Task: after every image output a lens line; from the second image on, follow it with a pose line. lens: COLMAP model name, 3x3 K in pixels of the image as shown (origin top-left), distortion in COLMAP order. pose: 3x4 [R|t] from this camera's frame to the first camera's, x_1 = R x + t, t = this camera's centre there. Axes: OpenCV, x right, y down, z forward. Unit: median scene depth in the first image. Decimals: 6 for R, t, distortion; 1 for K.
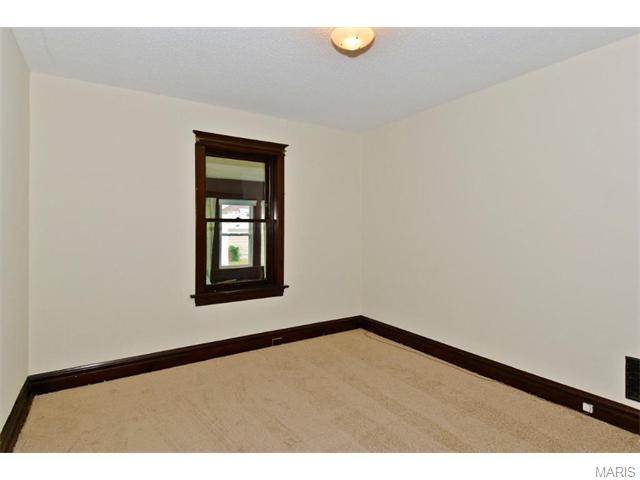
lens RADIAL K [[340.7, 0, 319.9], [0, 340.7, 227.9], [0, 0, 1]] dist [-0.000324, -0.000748]
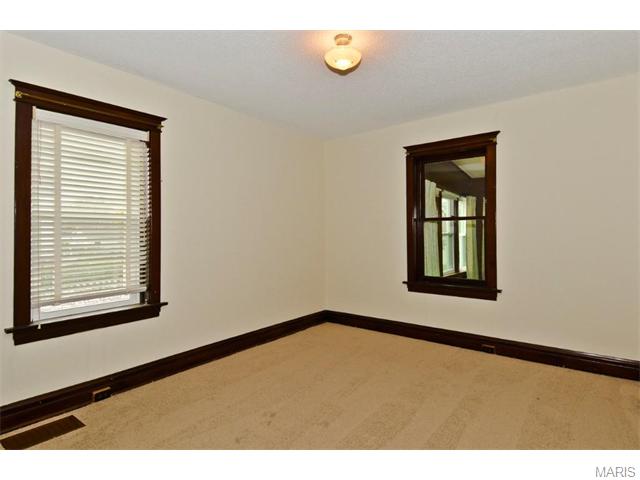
lens RADIAL K [[340.7, 0, 319.9], [0, 340.7, 227.9], [0, 0, 1]] dist [-0.000324, -0.000748]
pose [[0.322160, -0.018139, -0.946512, 0.602983], [0.003390, 0.999832, -0.018007, 0.023478], [0.946679, 0.002593, 0.322167, 0.279598]]
